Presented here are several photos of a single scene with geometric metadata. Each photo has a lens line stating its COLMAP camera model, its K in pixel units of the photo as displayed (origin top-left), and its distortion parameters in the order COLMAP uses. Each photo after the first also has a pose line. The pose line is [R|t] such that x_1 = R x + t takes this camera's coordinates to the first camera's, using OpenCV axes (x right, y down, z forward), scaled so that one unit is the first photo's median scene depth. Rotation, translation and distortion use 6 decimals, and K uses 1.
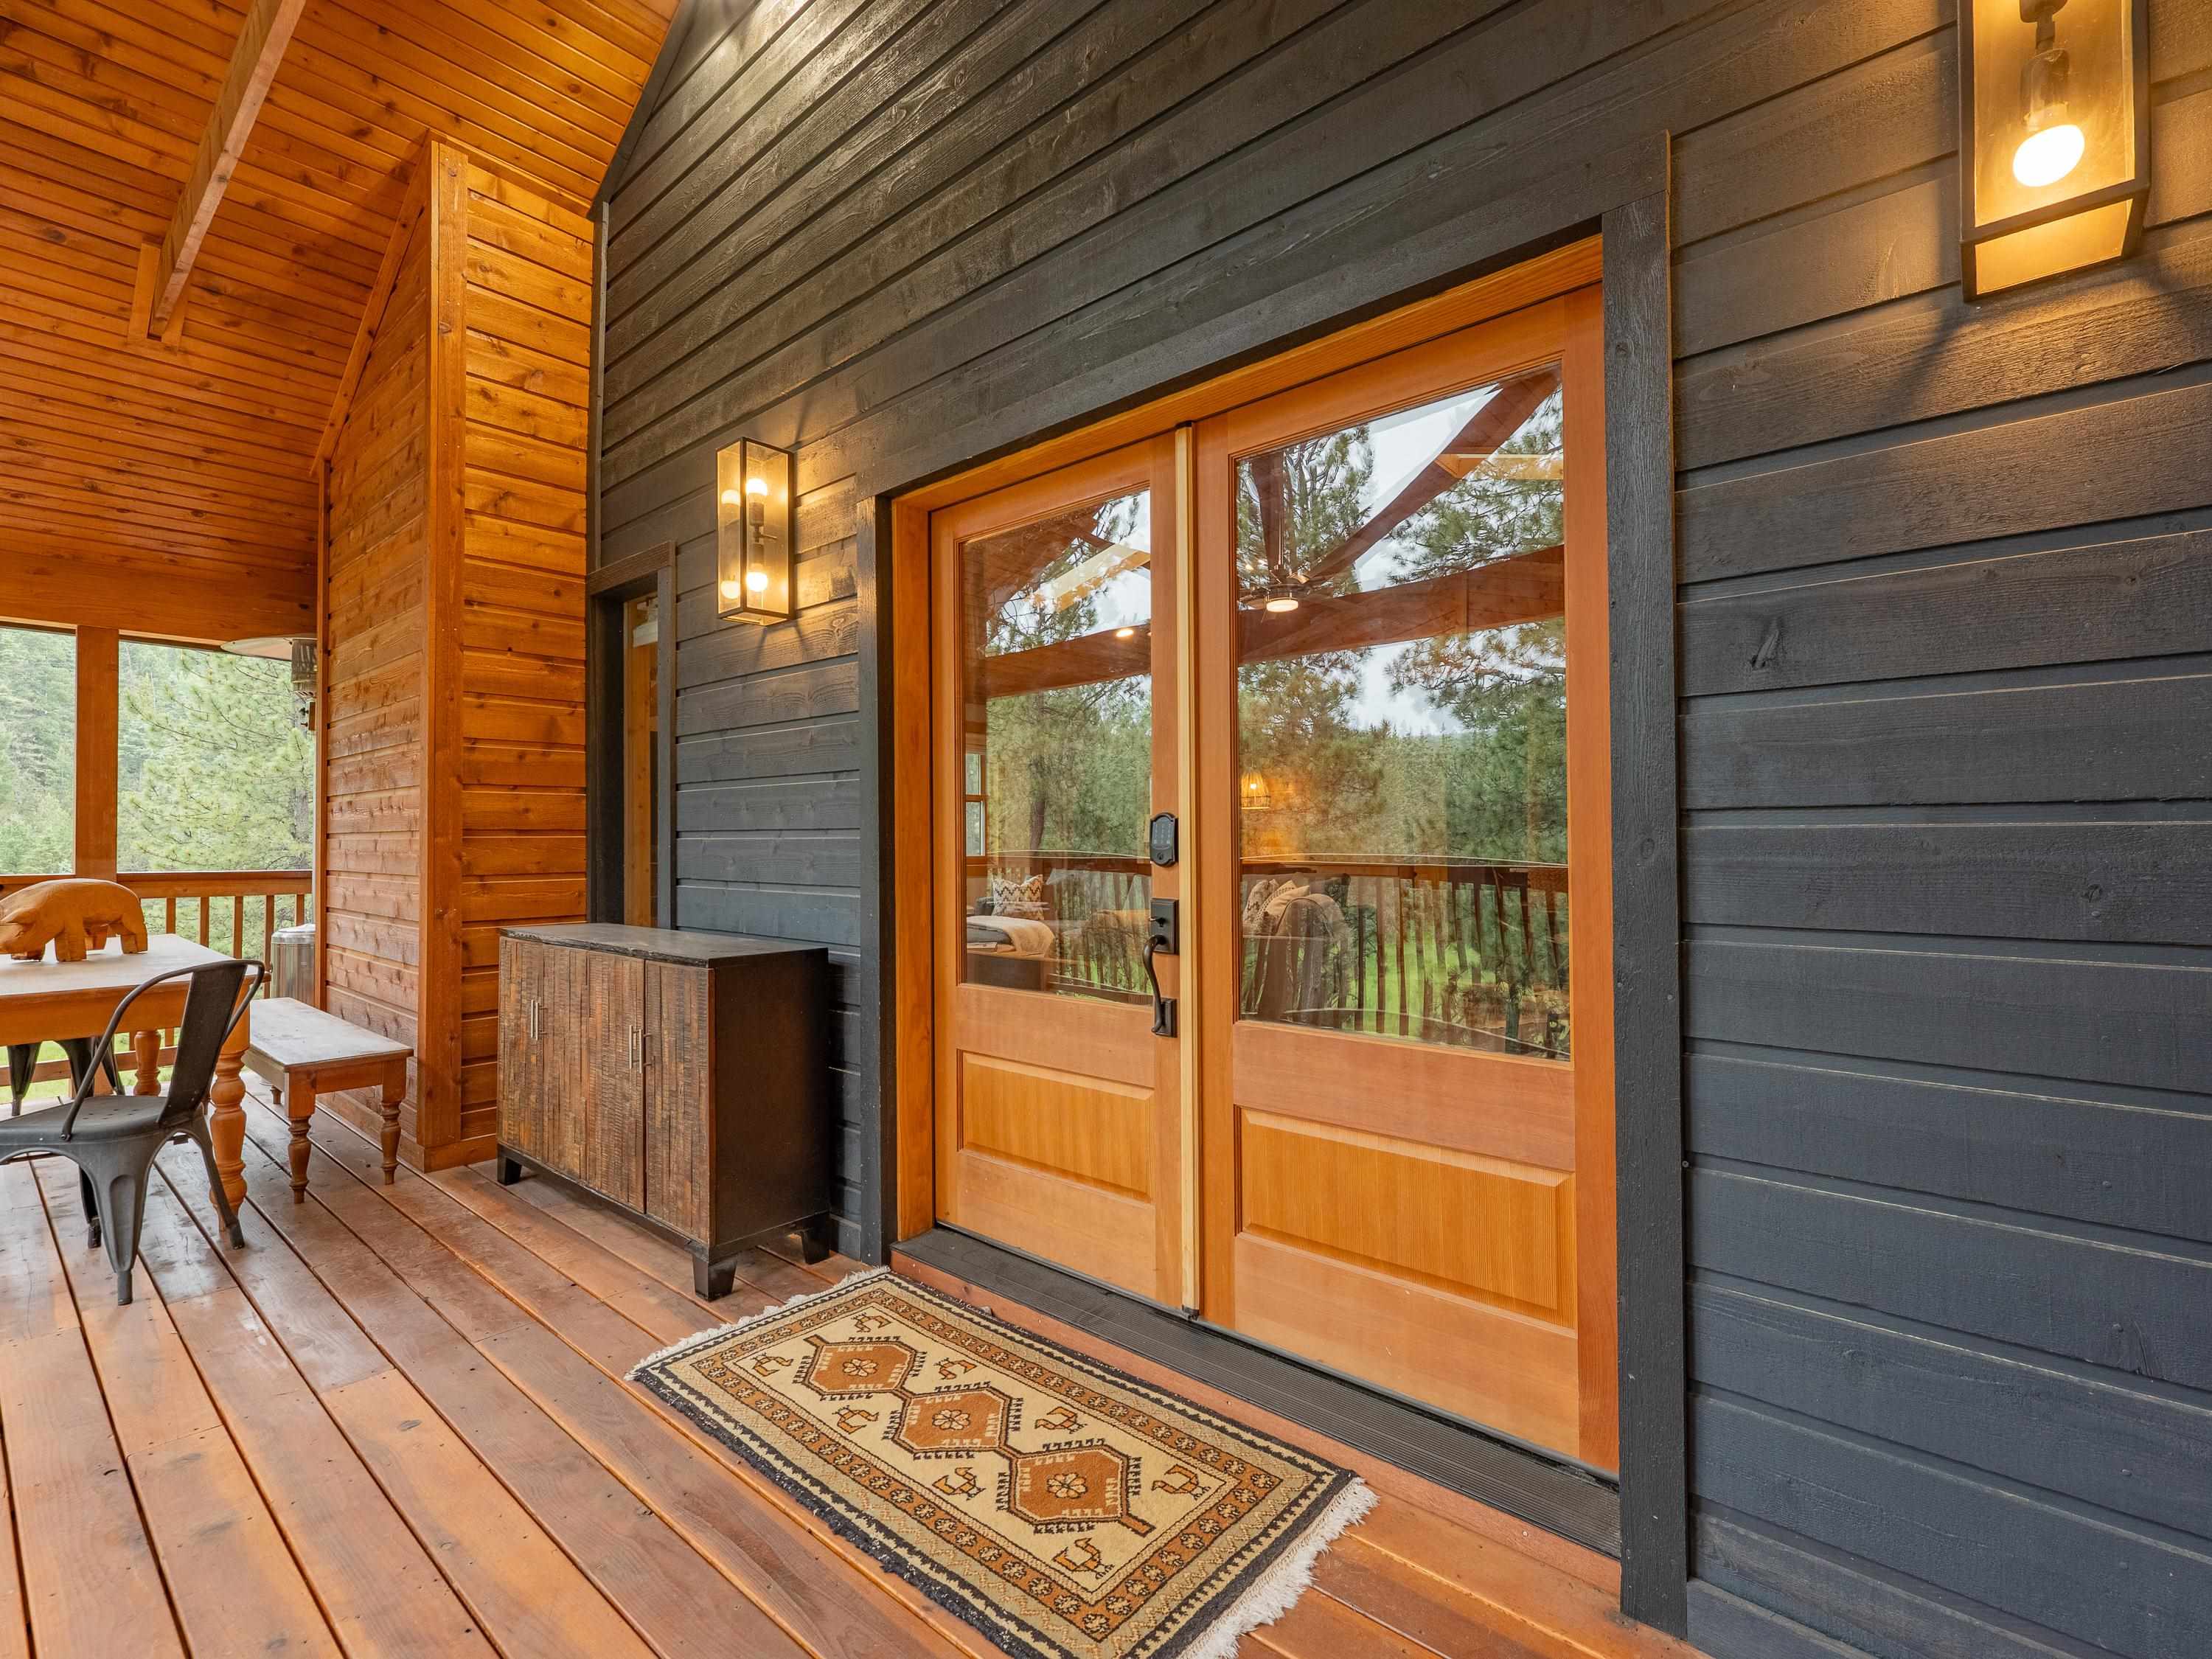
lens RADIAL K [[1019.4, 0, 1106.0], [0, 1019.4, 829.5], [0, 0, 1]] dist [0.001775, 0.000257]
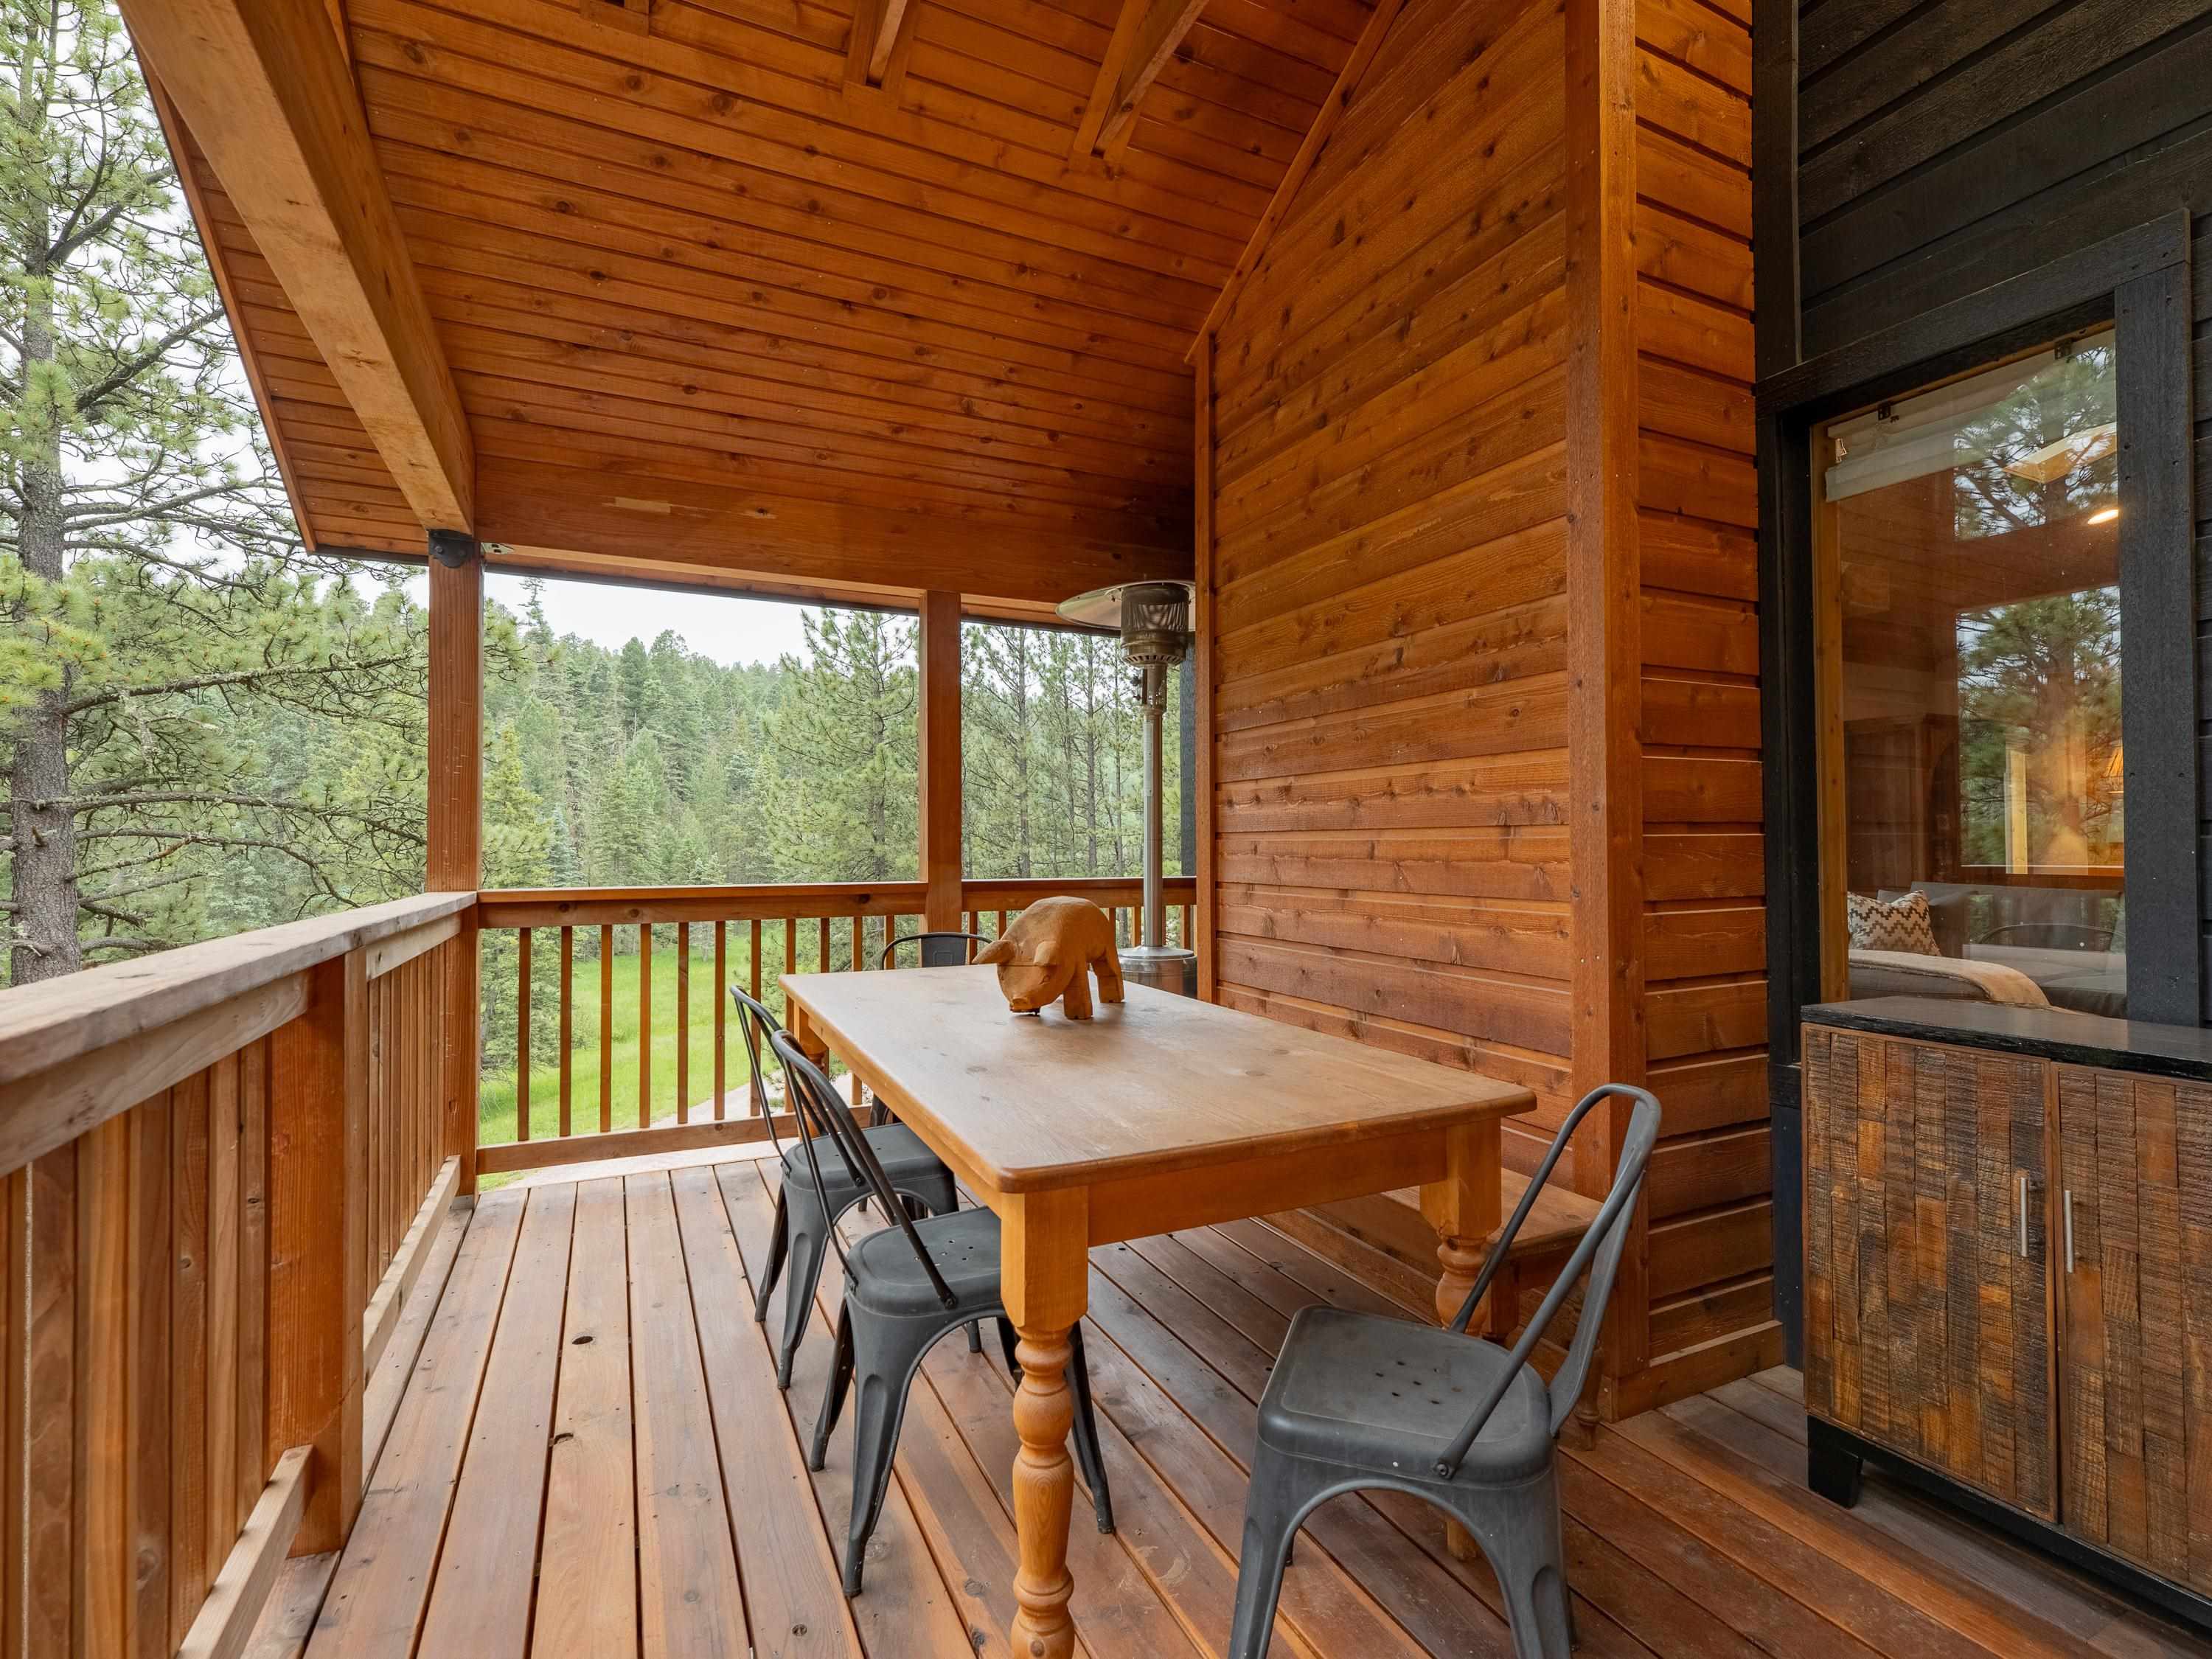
lens RADIAL K [[1019.4, 0, 1106.0], [0, 1019.4, 829.5], [0, 0, 1]] dist [0.001775, 0.000257]
pose [[0.918252, -0.007822, -0.395920, -0.579911], [0.007636, 0.999969, -0.002045, 0.002783], [0.395923, -0.001145, 0.918283, 0.300513]]
